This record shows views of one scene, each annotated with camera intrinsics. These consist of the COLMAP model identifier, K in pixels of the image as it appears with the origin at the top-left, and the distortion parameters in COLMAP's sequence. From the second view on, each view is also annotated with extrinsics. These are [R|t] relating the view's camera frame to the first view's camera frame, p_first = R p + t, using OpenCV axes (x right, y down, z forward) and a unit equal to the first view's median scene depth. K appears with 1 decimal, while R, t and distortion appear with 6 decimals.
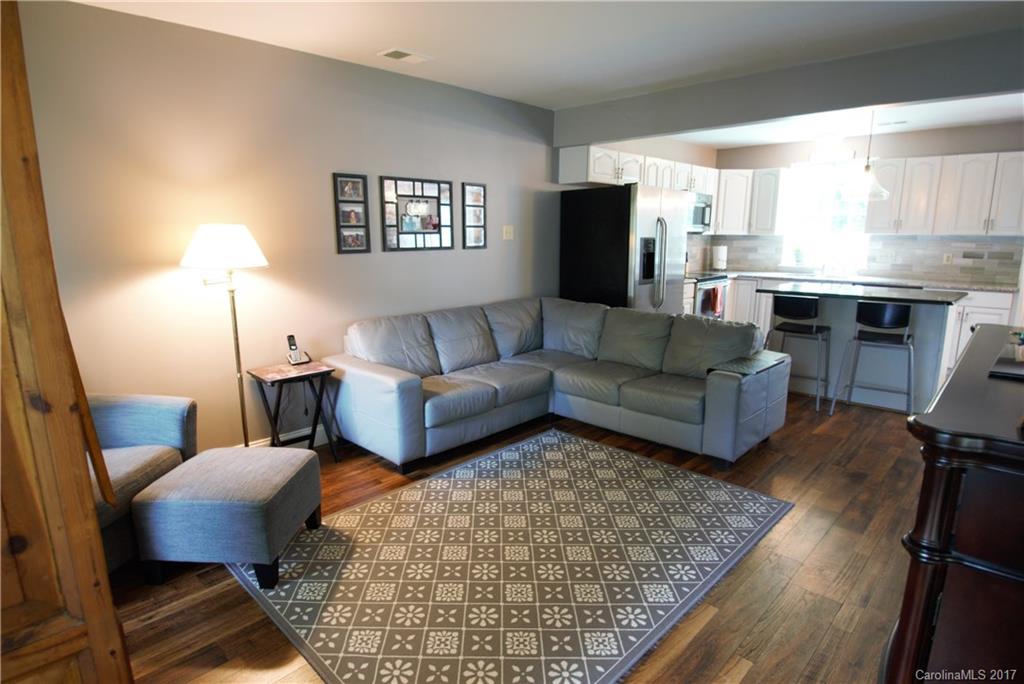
lens RADIAL K [[556.0, 0, 503.1], [0, 556.0, 344.5], [0, 0, 1]] dist [0.003570, -0.023689]
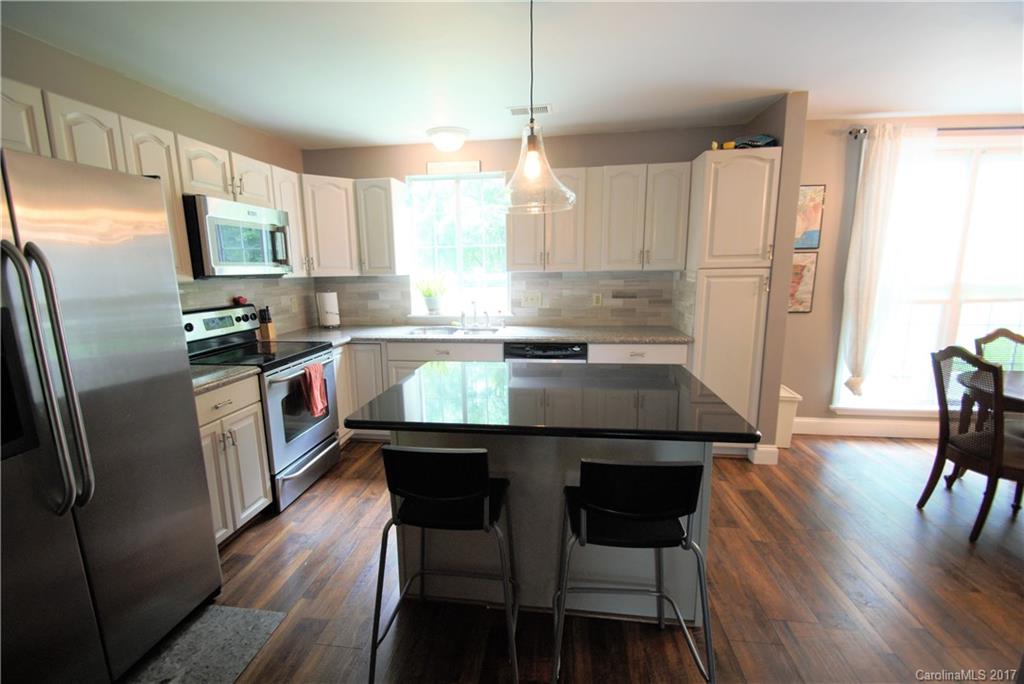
lens RADIAL K [[447.0, 0, 496.0], [0, 447.0, 348.1], [0, 0, 1]] dist [0.007739, -0.014587]
pose [[0.812663, -0.119937, 0.570257, 0.347245], [0.130585, 0.991185, 0.022373, -0.137732], [-0.567914, 0.056285, 0.821161, 0.632547]]
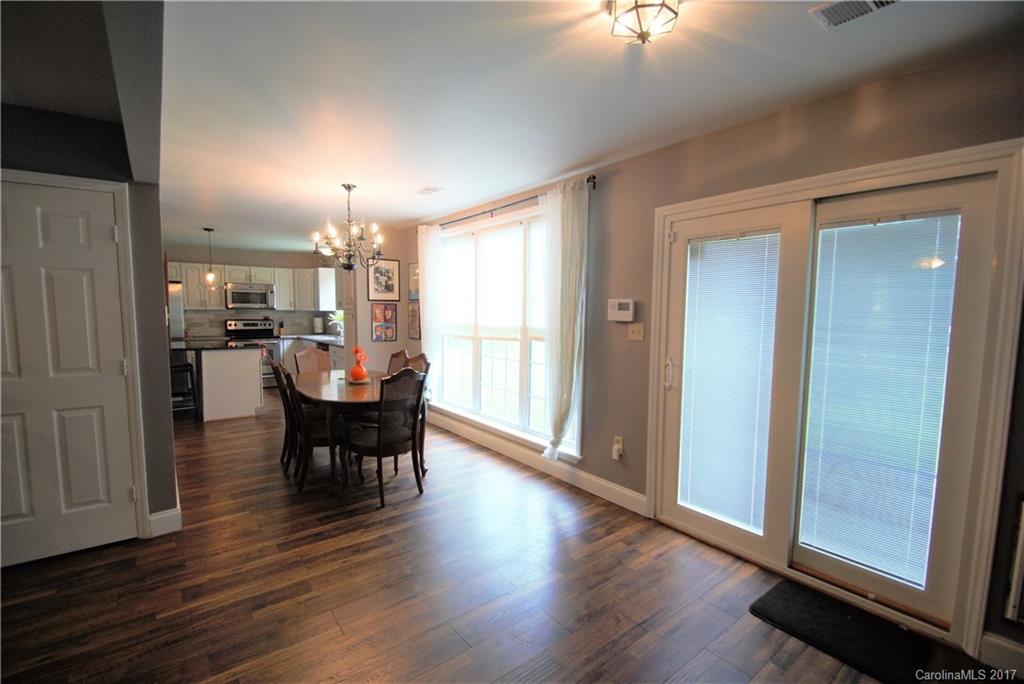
lens RADIAL K [[447.0, 0, 496.0], [0, 447.0, 348.1], [0, 0, 1]] dist [0.007739, -0.014587]
pose [[0.988384, 0.020388, -0.150602, 1.532008], [-0.036982, 0.993439, -0.108221, 0.024731], [0.147408, 0.112533, 0.982653, -0.156008]]
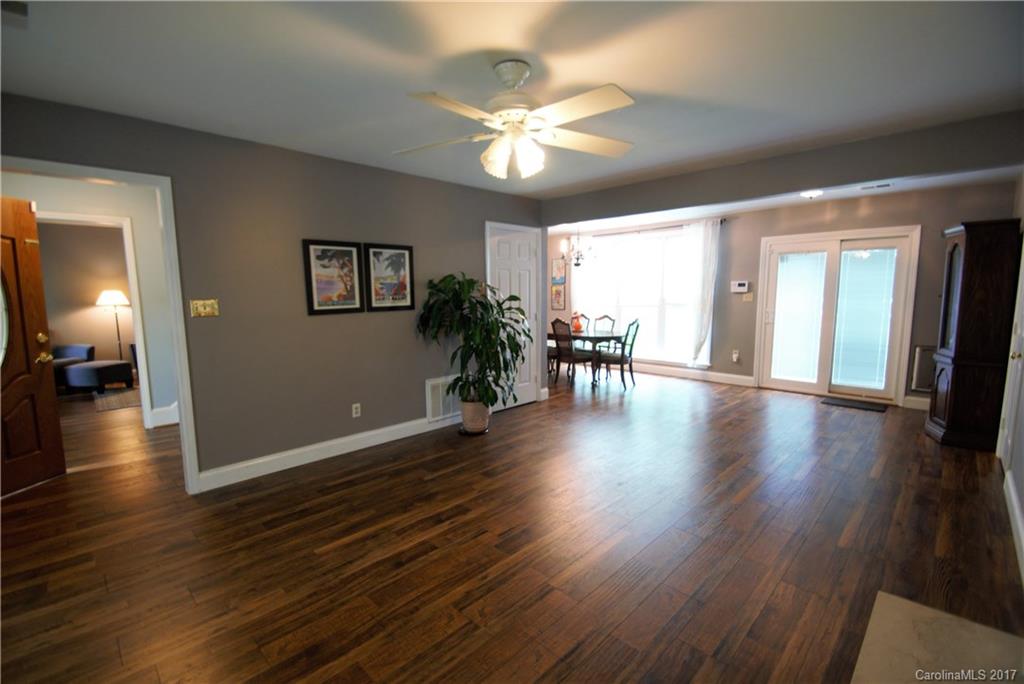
lens RADIAL K [[453.7, 0, 516.8], [0, 453.7, 345.2], [0, 0, 1]] dist [0.080066, -0.058999]
pose [[0.999948, -0.006421, -0.007979, 0.969546], [0.005762, 0.996772, -0.080074, 0.168161], [0.008468, 0.080023, 0.996757, -0.837303]]
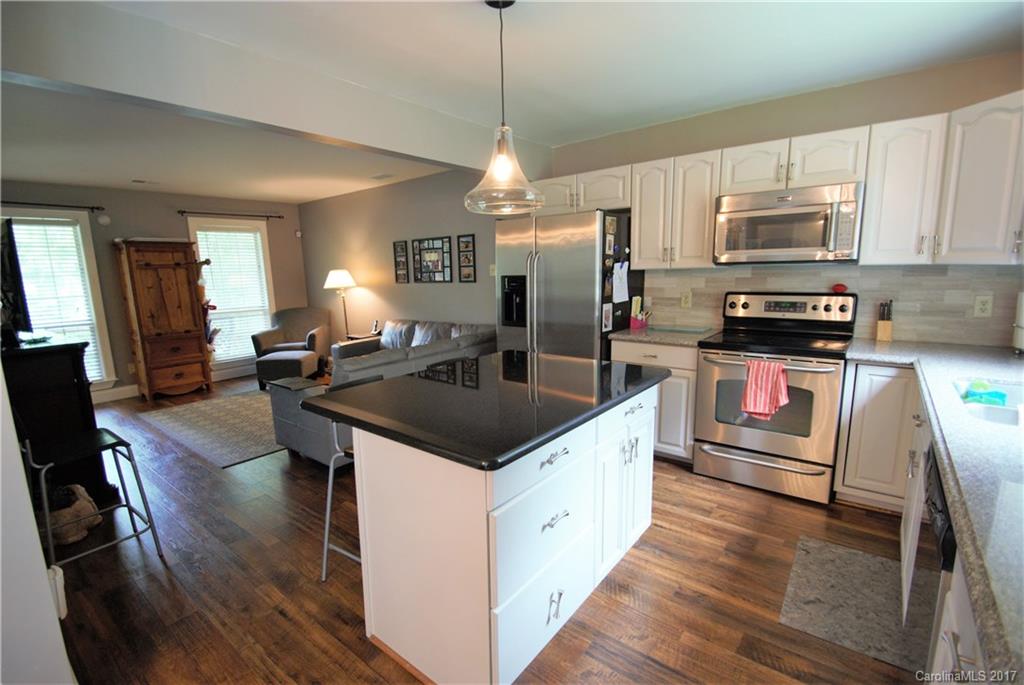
lens RADIAL K [[467.2, 0, 498.4], [0, 467.2, 348.7], [0, 0, 1]] dist [0.015309, -0.019070]
pose [[0.090938, 0.167744, -0.981627, 0.991712], [-0.169249, 0.973975, 0.150757, -0.179517], [0.981369, 0.152430, 0.116961, 0.868845]]
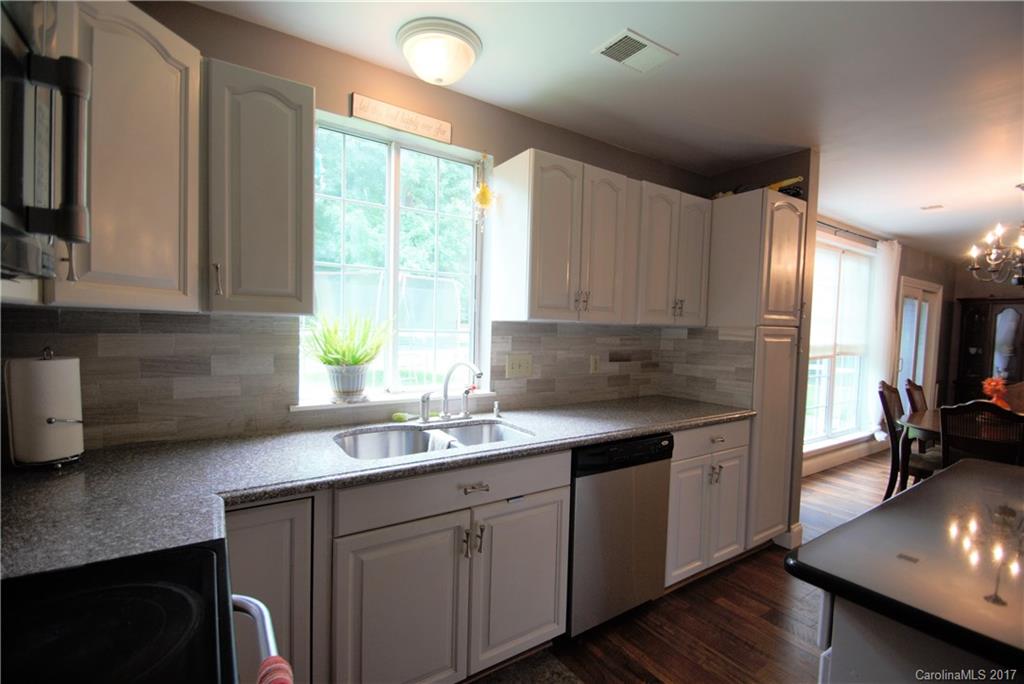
lens RADIAL K [[447.0, 0, 496.0], [0, 447.0, 348.1], [0, 0, 1]] dist [0.007739, -0.014587]
pose [[0.228115, -0.041896, 0.972732, 0.379047], [0.166441, 0.986045, 0.003437, -0.221168], [-0.959302, 0.161118, 0.231905, 1.142423]]
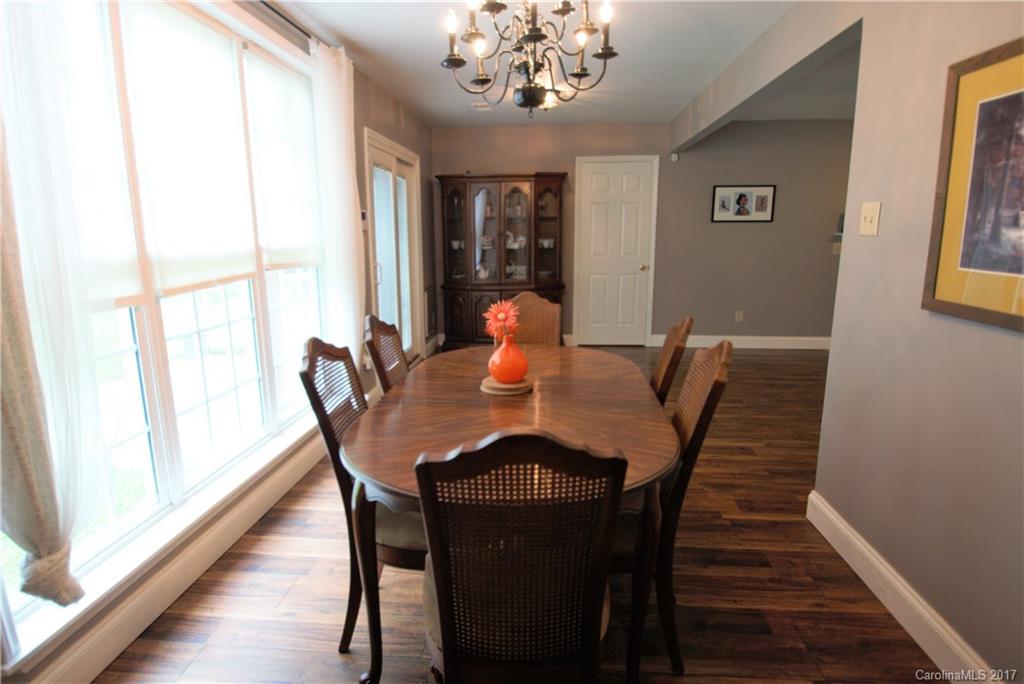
lens RADIAL K [[556.0, 0, 503.1], [0, 556.0, 344.5], [0, 0, 1]] dist [0.003570, -0.023689]
pose [[-0.632958, -0.148650, 0.759781, 0.856920], [0.163302, 0.933677, 0.318715, -0.155039], [-0.756767, 0.325807, -0.566704, 0.837476]]
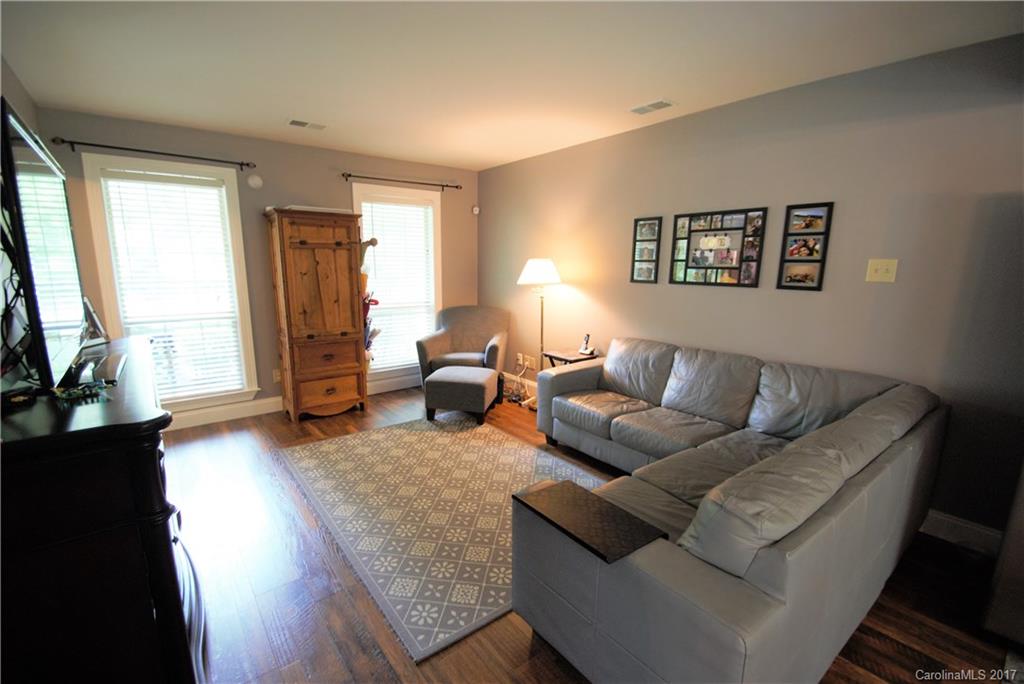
lens RADIAL K [[447.0, 0, 496.0], [0, 447.0, 348.1], [0, 0, 1]] dist [0.007739, -0.014587]
pose [[-0.140506, 0.189467, -0.971782, 0.559114], [-0.203967, 0.954926, 0.215671, -0.129213], [0.968842, 0.228514, -0.095528, 0.607390]]
